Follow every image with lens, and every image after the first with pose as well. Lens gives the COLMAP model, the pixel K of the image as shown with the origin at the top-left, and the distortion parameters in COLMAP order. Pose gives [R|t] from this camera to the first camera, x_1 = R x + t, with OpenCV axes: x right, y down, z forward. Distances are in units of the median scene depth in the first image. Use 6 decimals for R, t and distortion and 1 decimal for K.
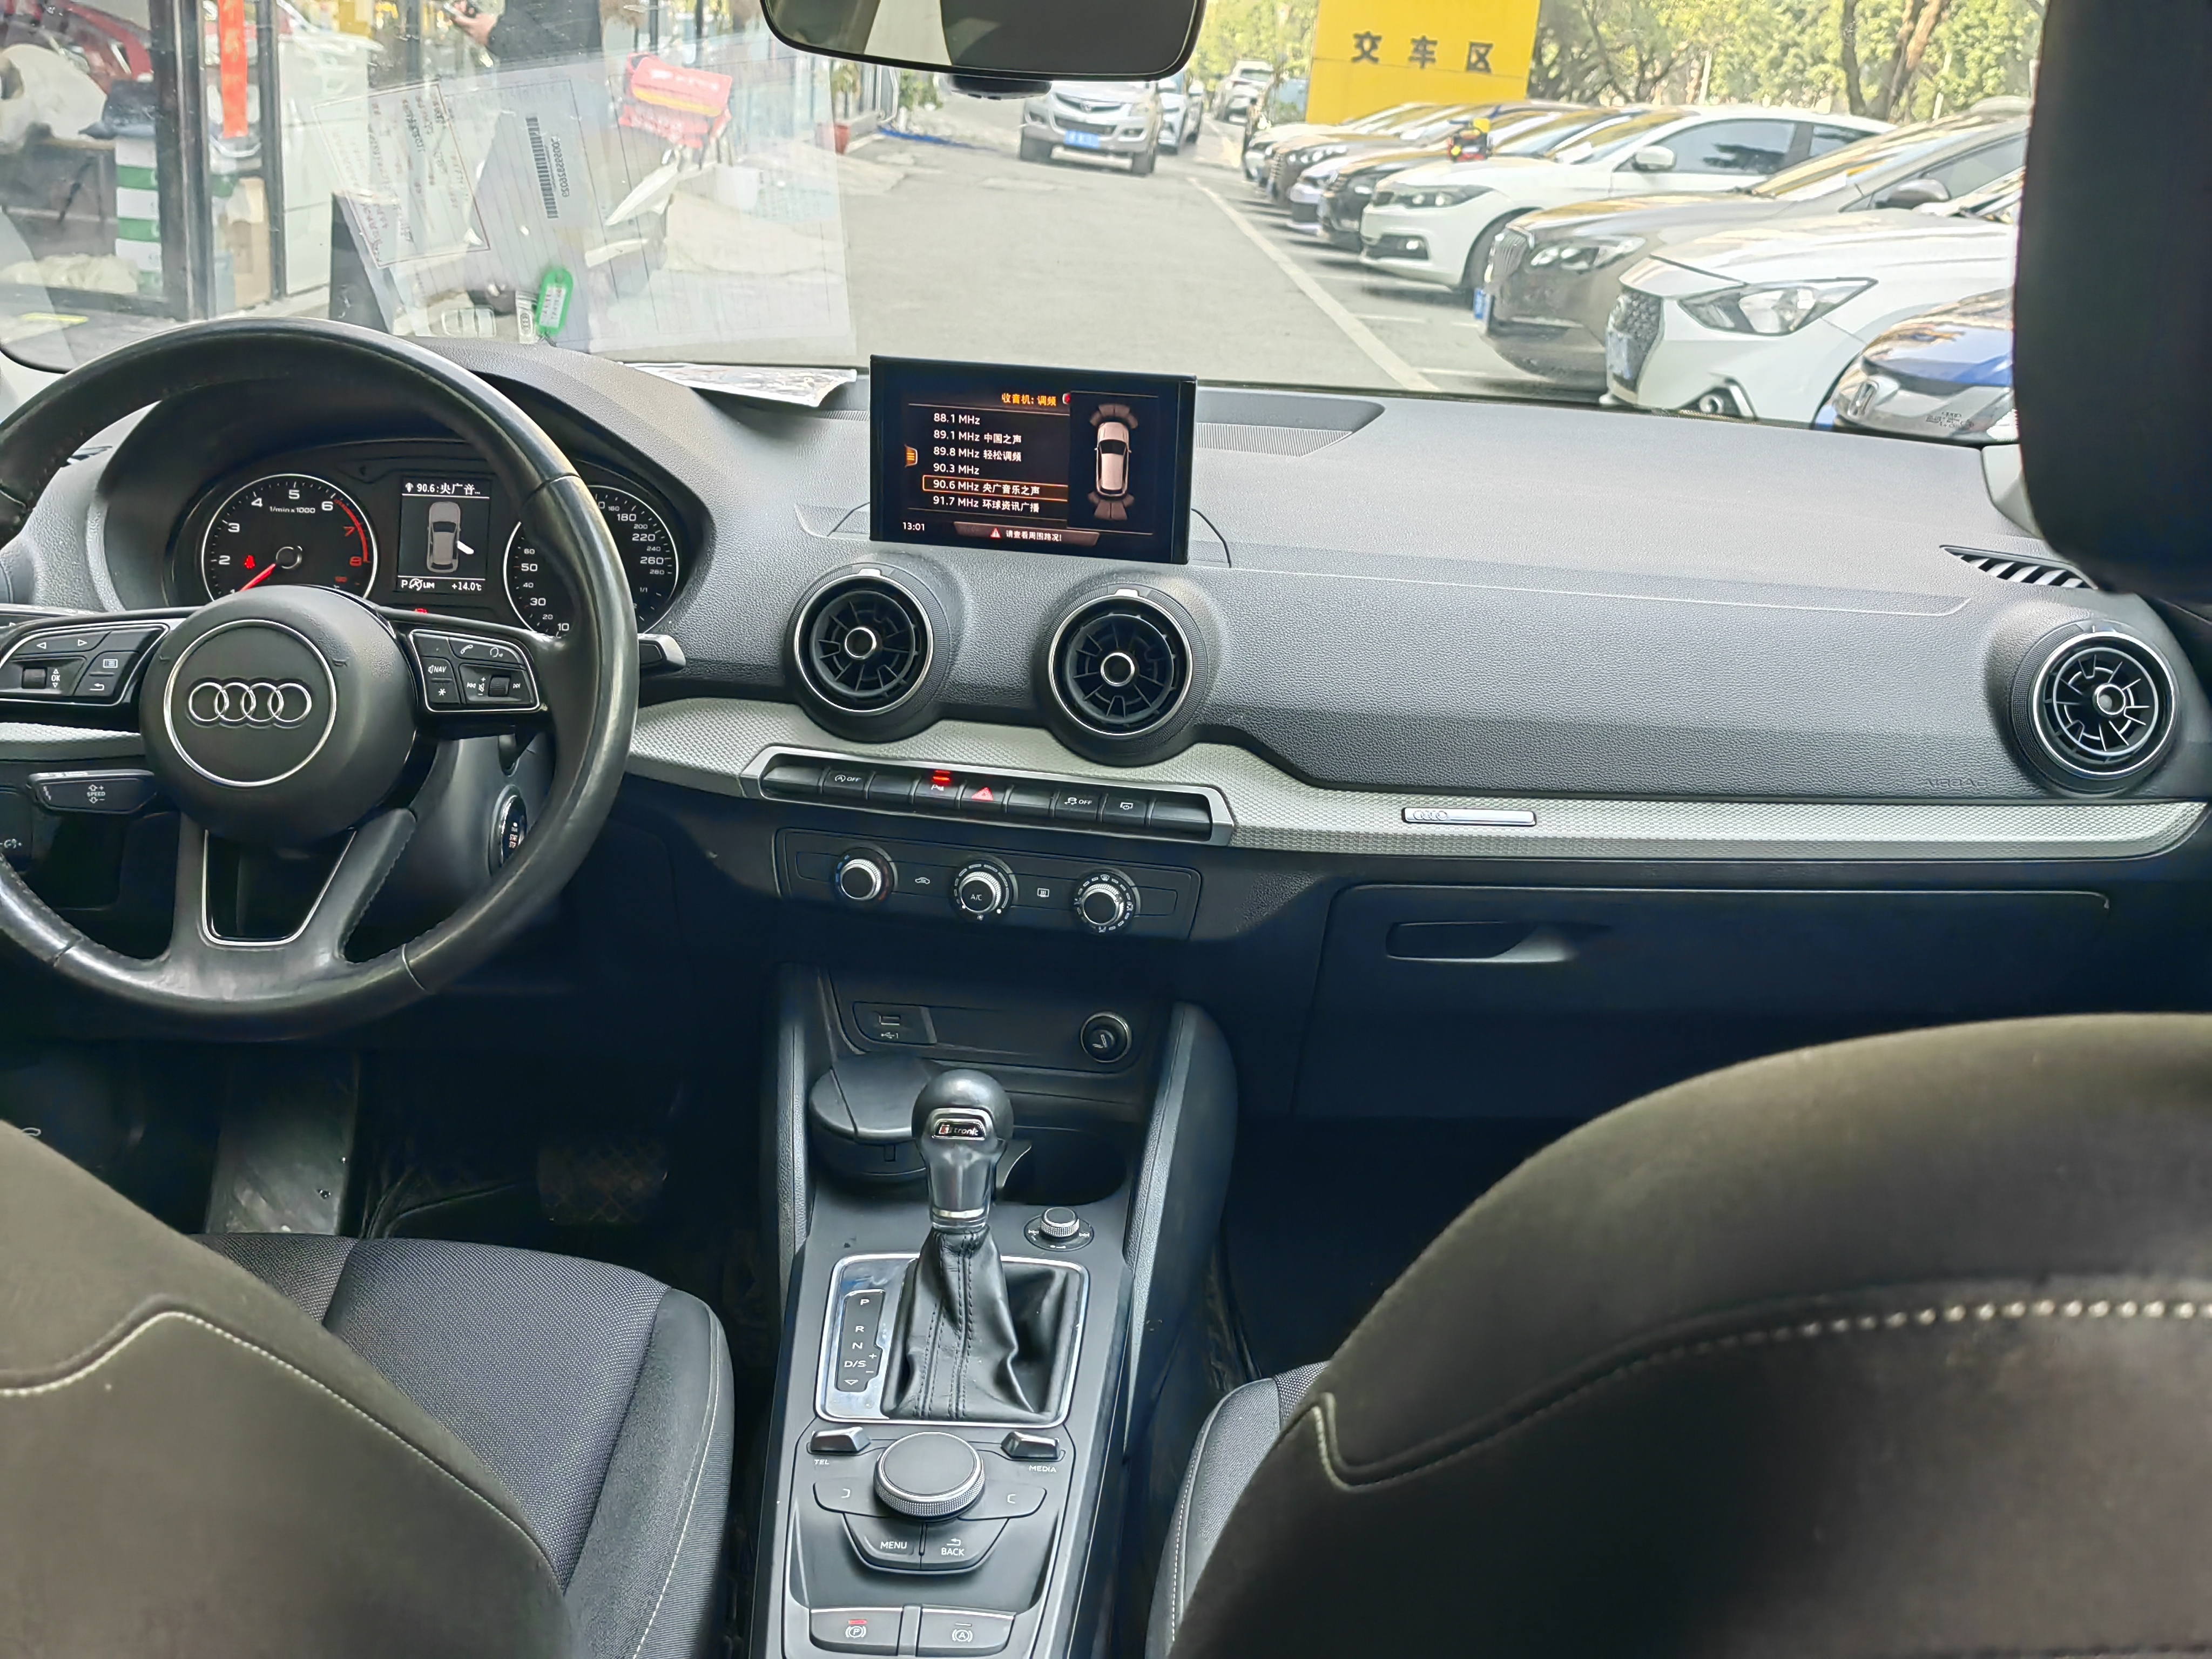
lens RADIAL K [[2193.4, 0, 1108.4], [0, 2193.4, 807.4], [0, 0, 1]] dist [0.041176, -0.002456]
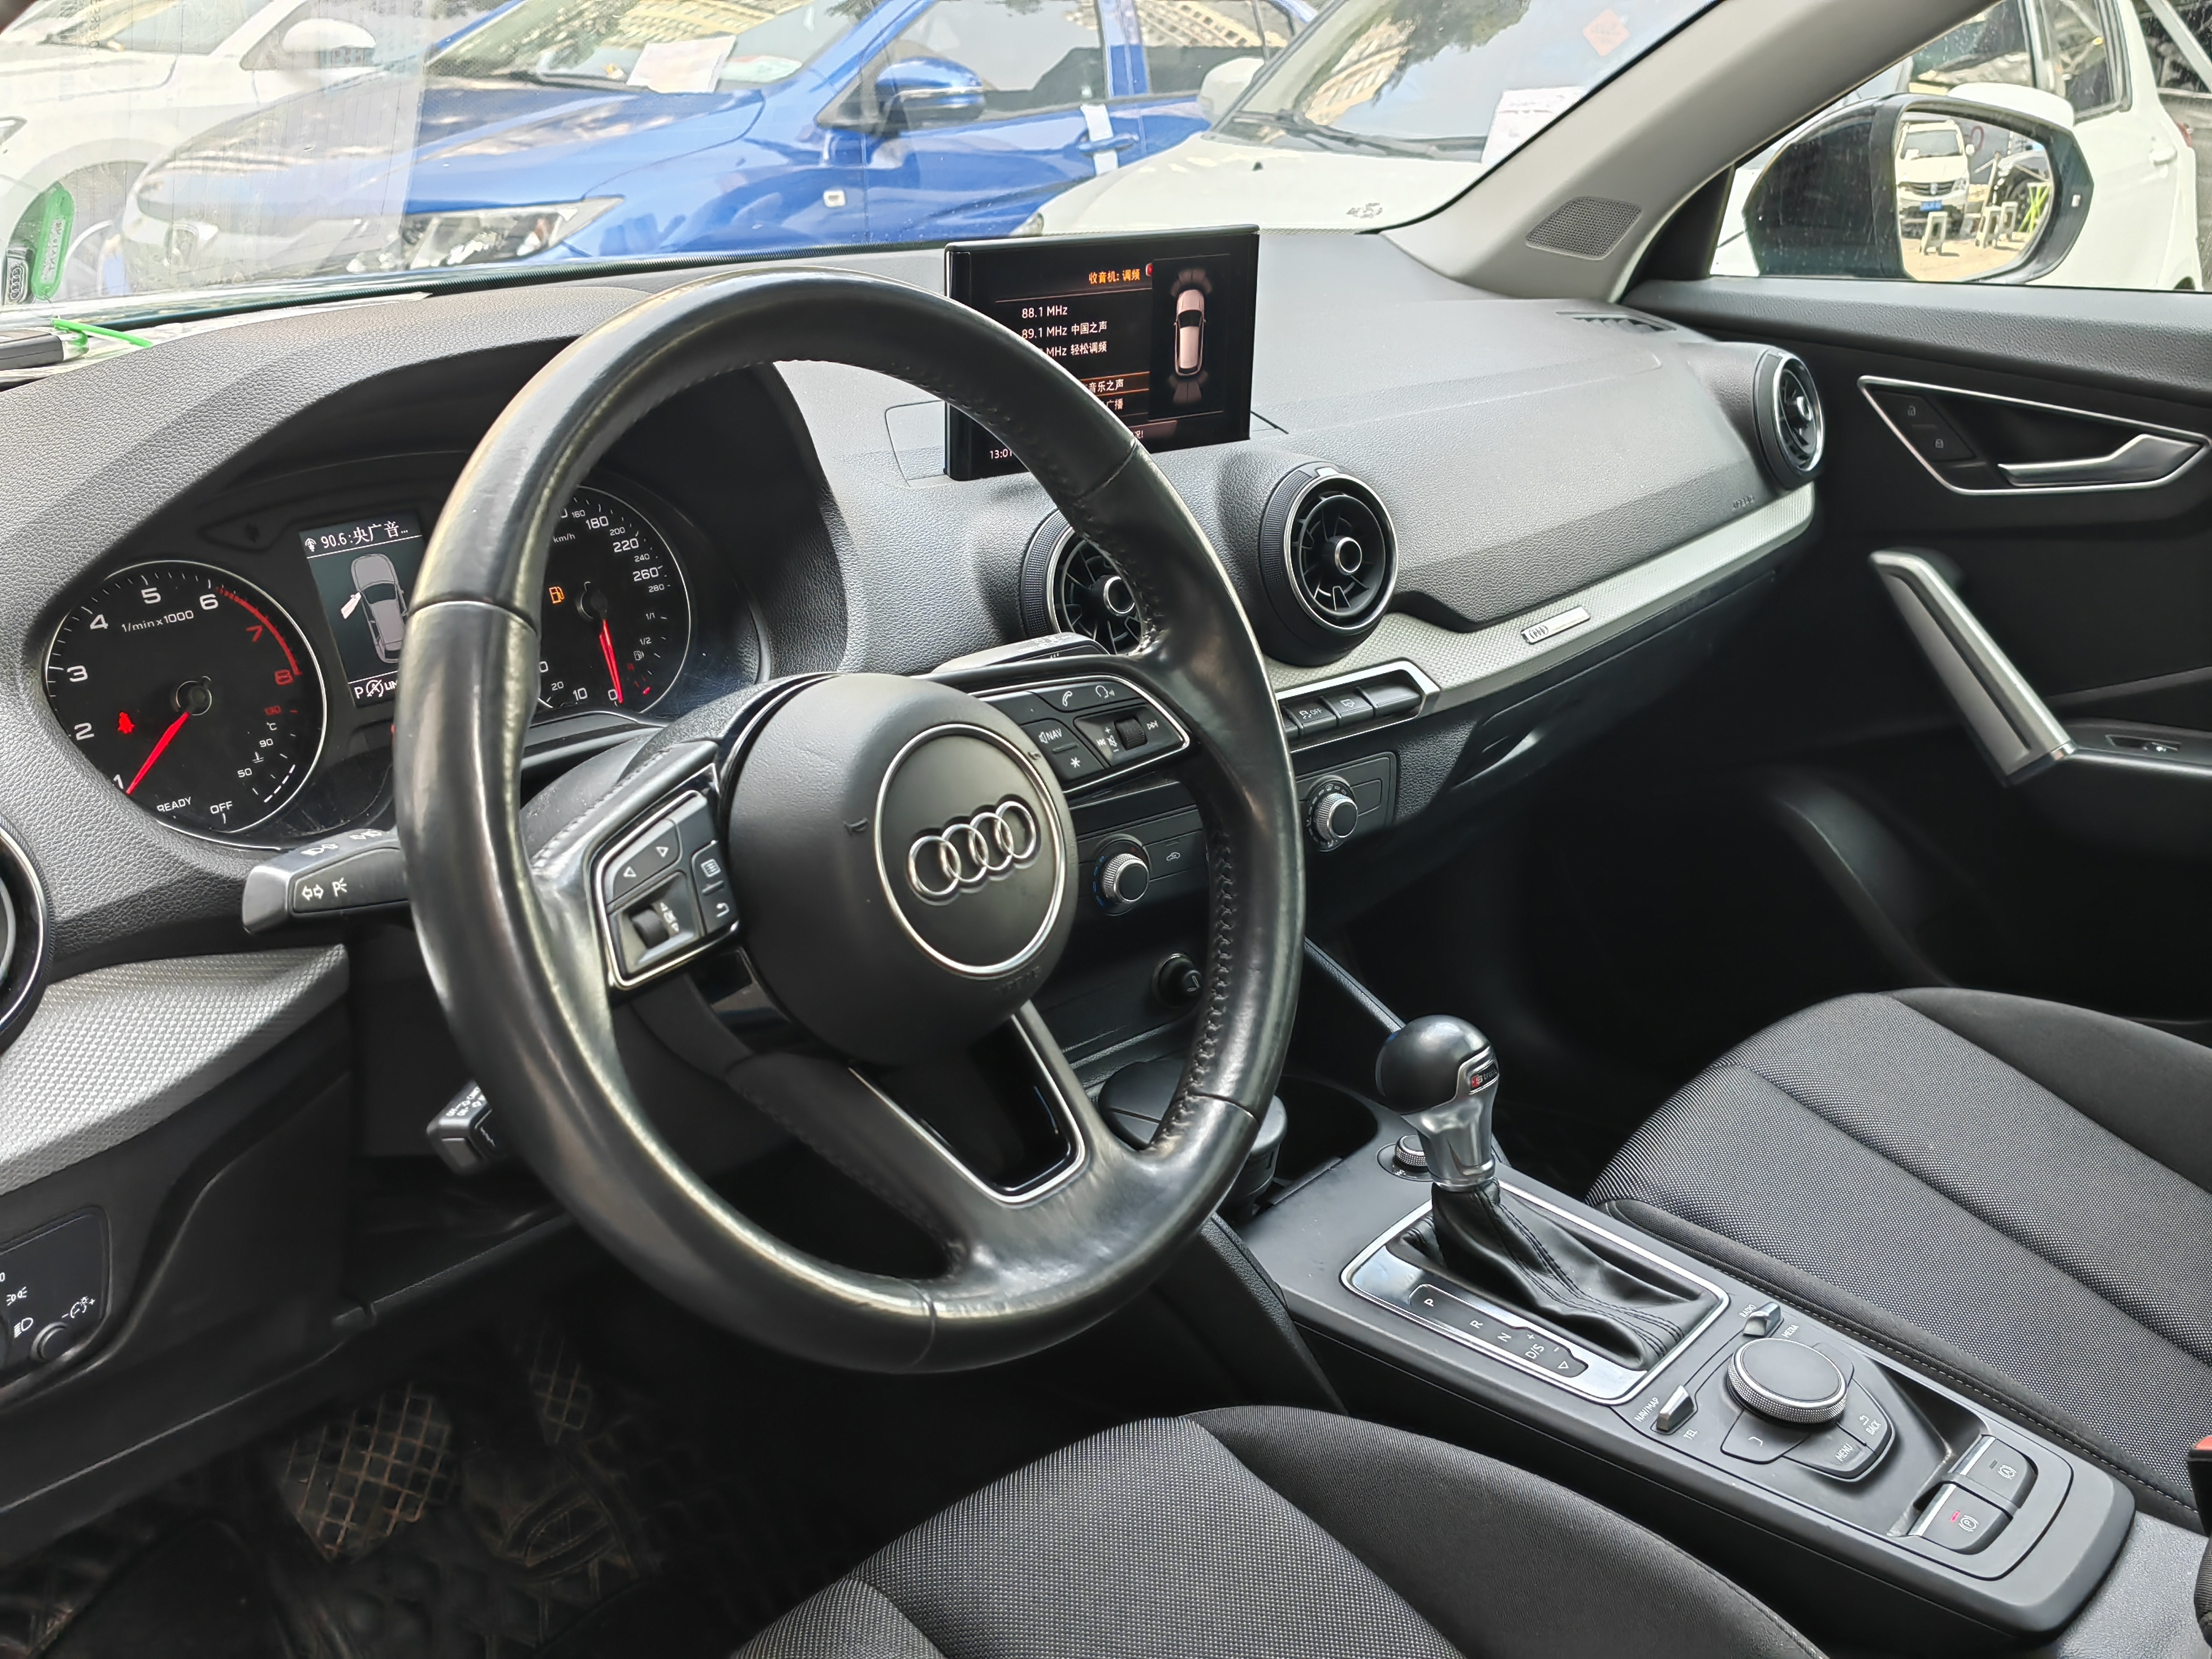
lens RADIAL K [[2228.4, 0, 1106.0], [0, 2228.4, 829.5], [0, 0, 1]] dist [0.034802, -0.034007]
pose [[0.633832, -0.297842, 0.713826, -0.707887], [0.241723, 0.952937, 0.182977, -0.139698], [-0.734730, 0.056572, 0.675997, 0.430951]]
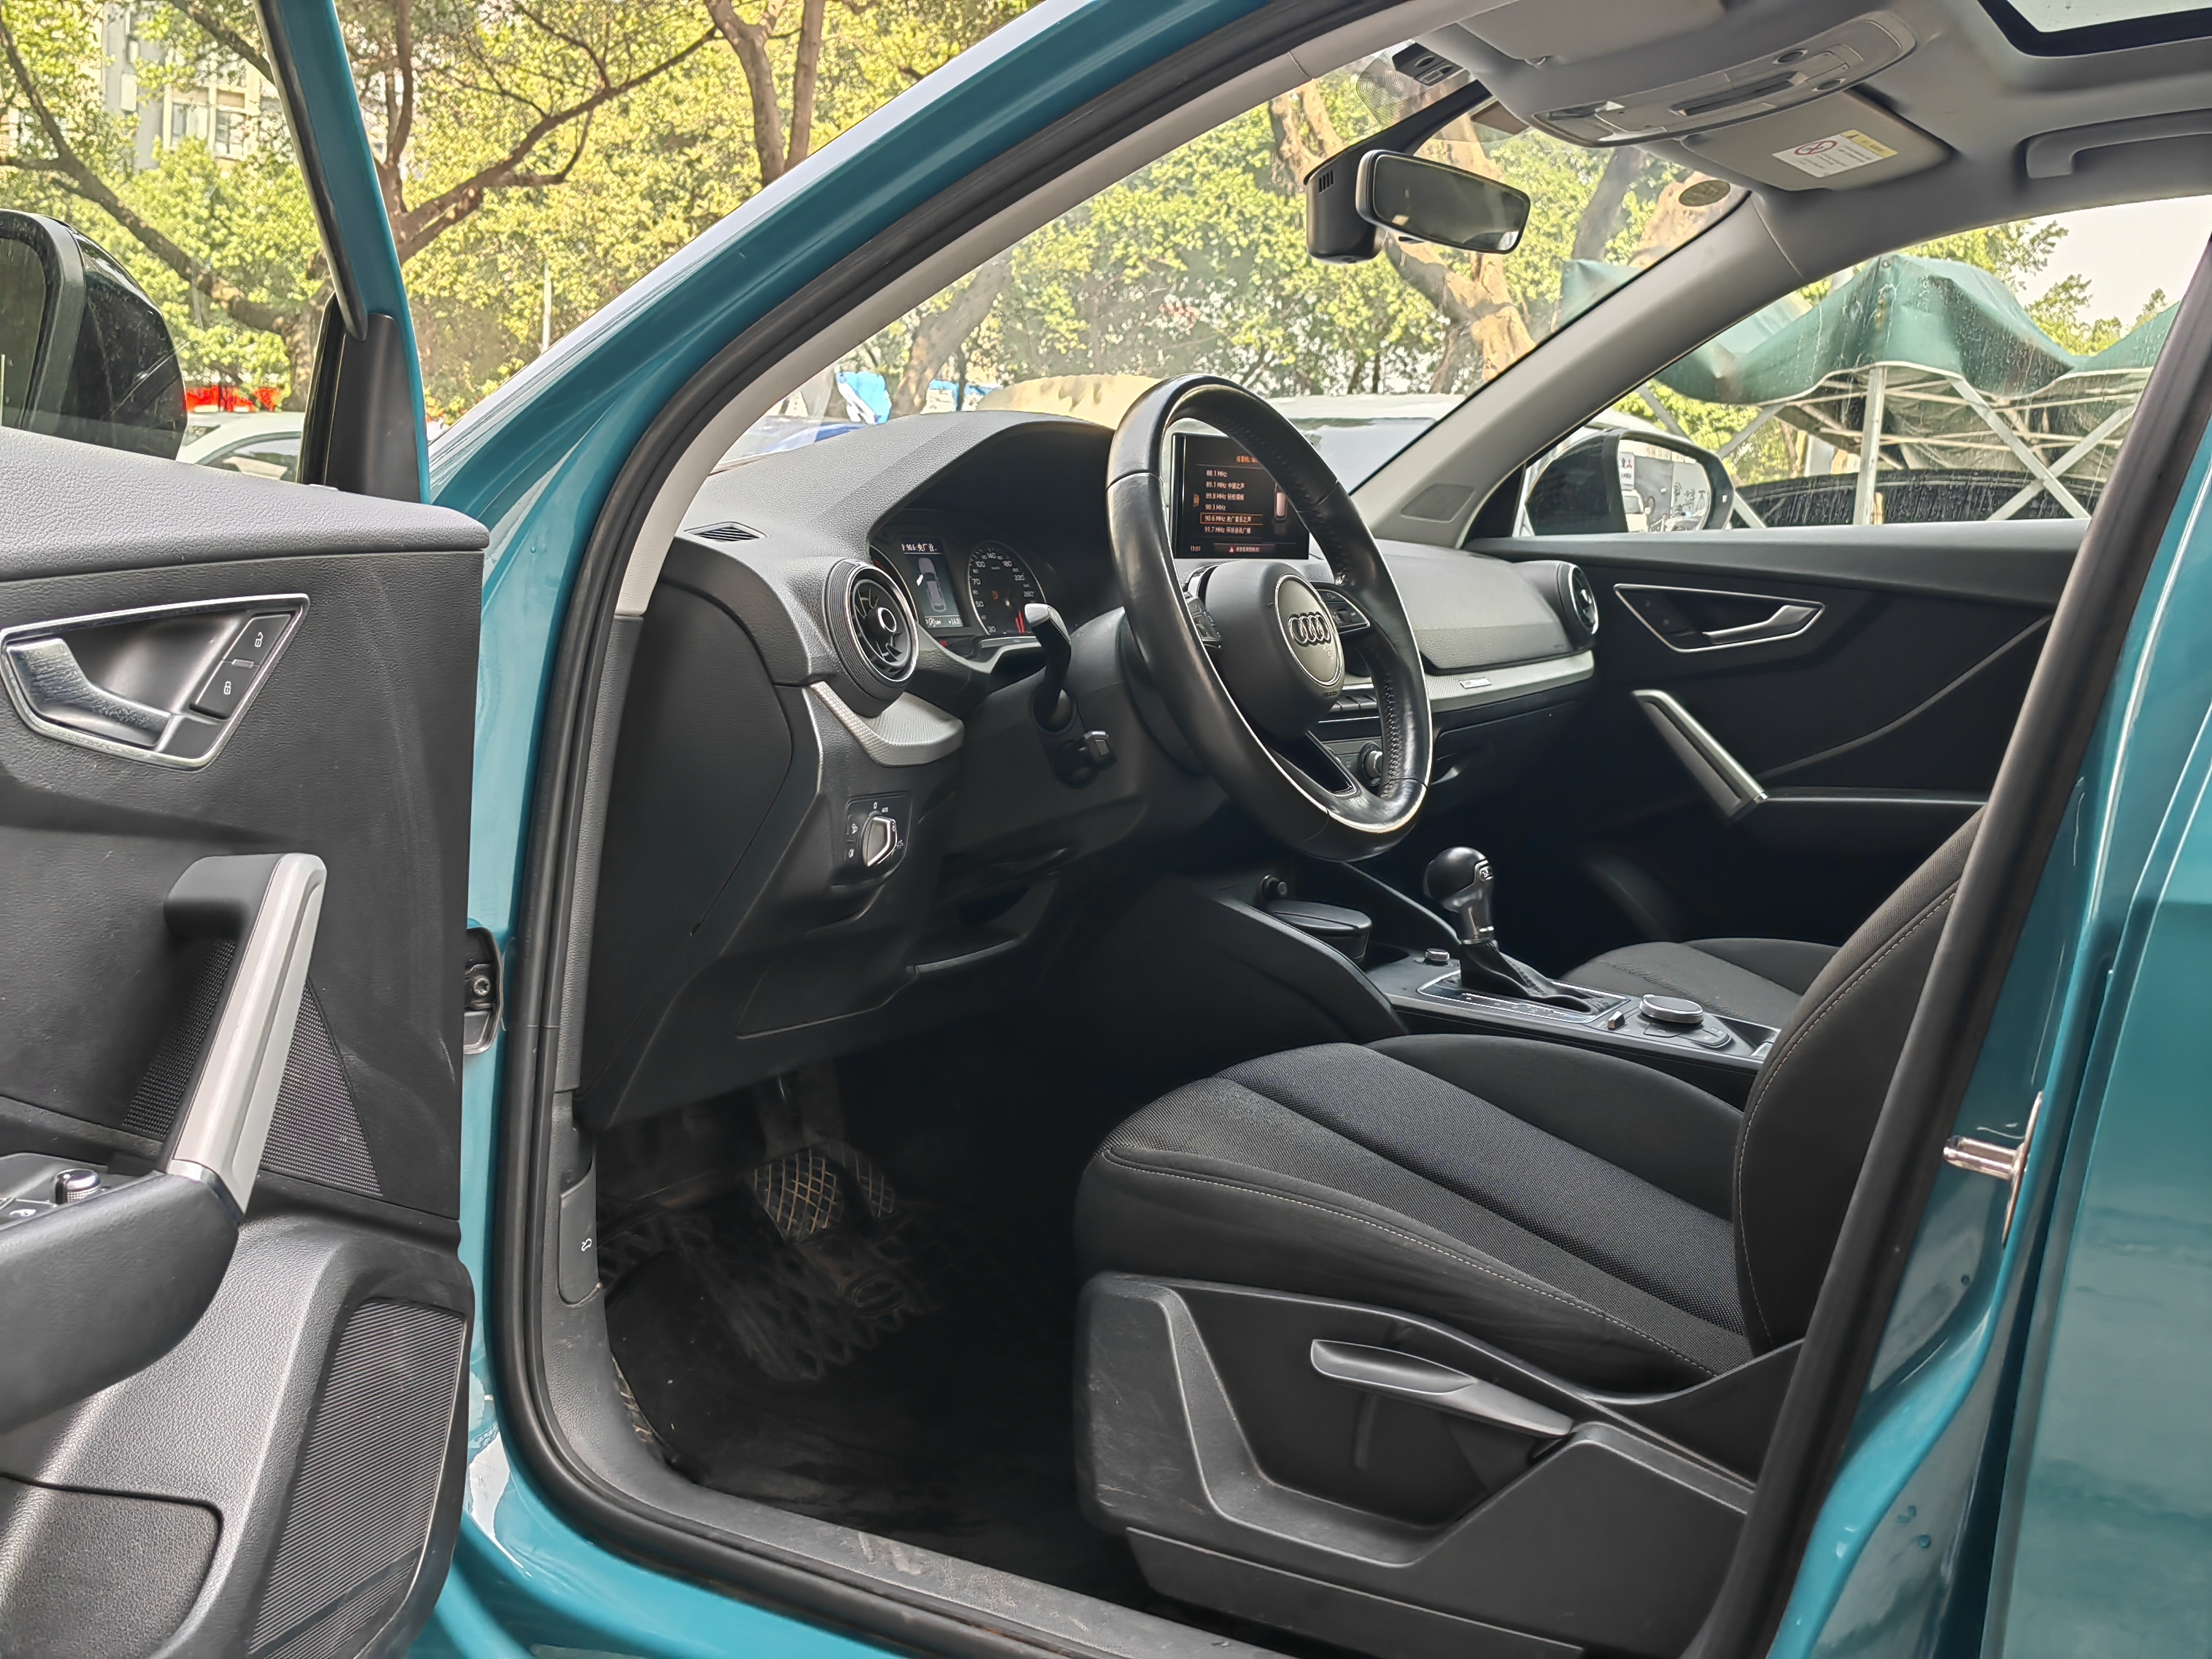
lens RADIAL K [[2193.4, 0, 1108.4], [0, 2193.4, 807.4], [0, 0, 1]] dist [0.041176, -0.002456]
pose [[0.515154, -0.133835, 0.846584, -1.408104], [0.259863, 0.965630, -0.005474, 0.032210], [-0.816754, 0.222815, 0.532227, 0.313596]]
